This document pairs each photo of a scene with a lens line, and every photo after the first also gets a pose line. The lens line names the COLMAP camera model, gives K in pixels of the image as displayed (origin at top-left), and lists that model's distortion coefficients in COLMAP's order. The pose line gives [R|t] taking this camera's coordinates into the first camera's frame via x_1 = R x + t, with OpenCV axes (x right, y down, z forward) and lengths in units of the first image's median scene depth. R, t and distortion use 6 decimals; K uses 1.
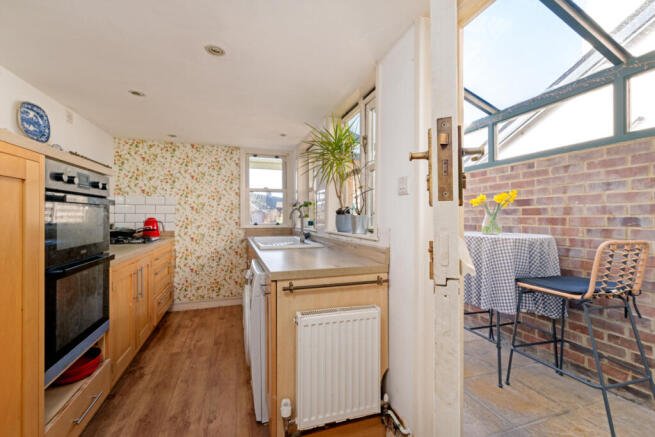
lens RADIAL K [[283.6, 0, 327.5], [0, 283.6, 218.5], [0, 0, 1]] dist [0.011398, -0.000447]
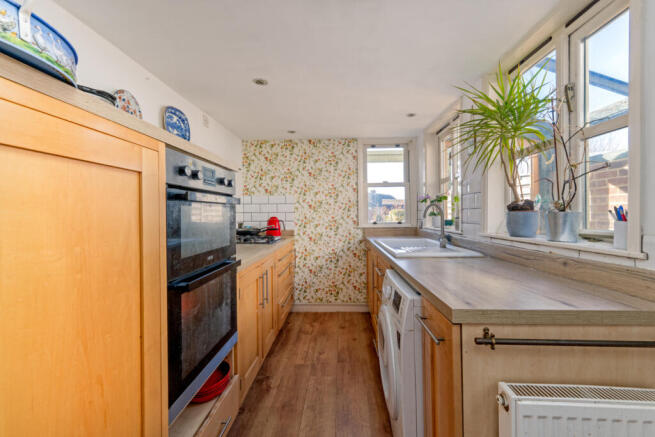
lens RADIAL K [[283.6, 0, 327.5], [0, 283.6, 218.5], [0, 0, 1]] dist [0.011398, -0.000447]
pose [[0.935575, -0.005165, -0.353090, -0.154956], [0.008602, 0.999930, 0.008165, -0.006004], [0.353023, -0.010676, 0.935554, 0.230653]]
